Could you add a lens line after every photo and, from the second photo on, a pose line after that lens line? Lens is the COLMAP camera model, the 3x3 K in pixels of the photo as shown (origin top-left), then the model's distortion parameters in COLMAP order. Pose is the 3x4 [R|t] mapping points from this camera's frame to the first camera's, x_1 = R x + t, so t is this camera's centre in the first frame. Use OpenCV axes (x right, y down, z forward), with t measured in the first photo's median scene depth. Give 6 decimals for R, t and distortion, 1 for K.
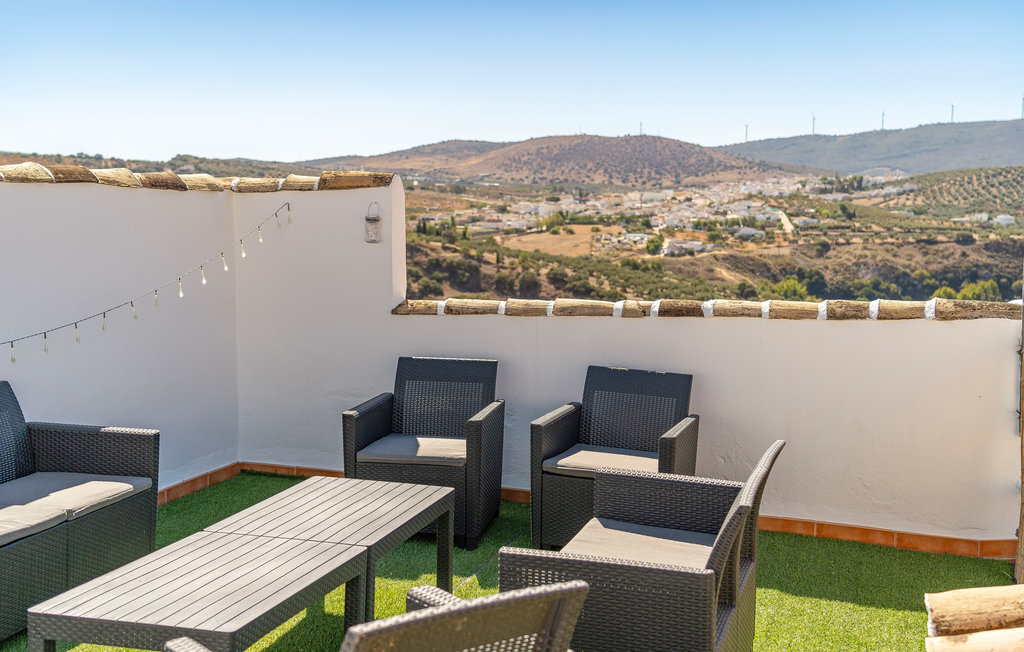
lens RADIAL K [[1177.2, 0, 512.0], [0, 1177.2, 326.0], [0, 0, 1]] dist [0.270157, 0.000718]
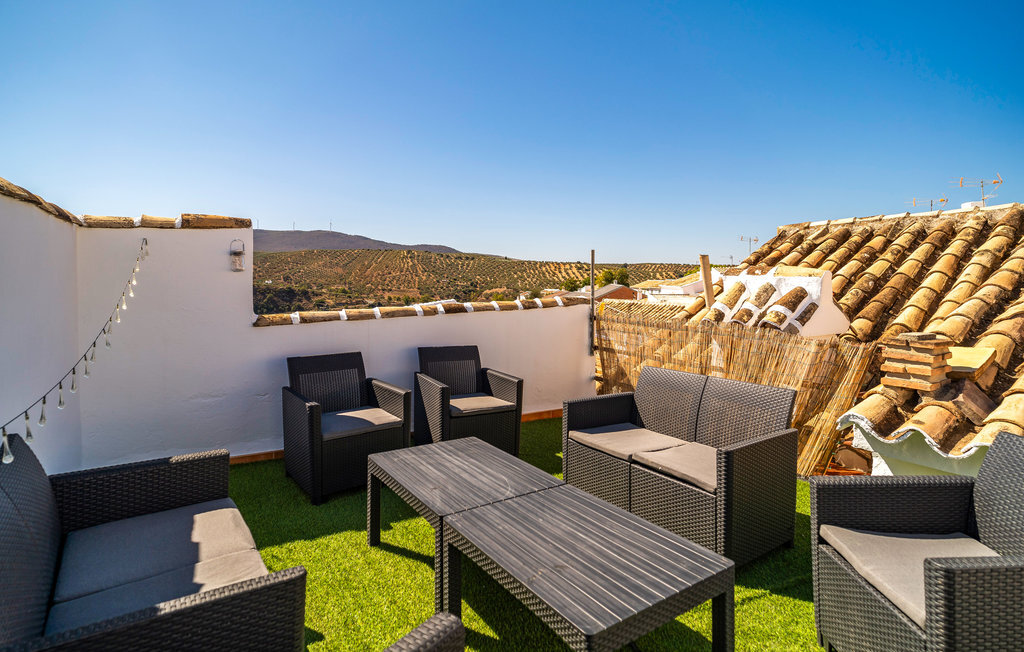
lens RADIAL K [[543.6, 0, 512.3], [0, 543.6, 281.3], [0, 0, 1]] dist [-0.001399, -0.000256]
pose [[0.615081, -0.011179, 0.788385, -0.403253], [0.077931, 0.995865, -0.046679, -0.009779], [-0.784603, 0.090151, 0.613409, 0.420916]]
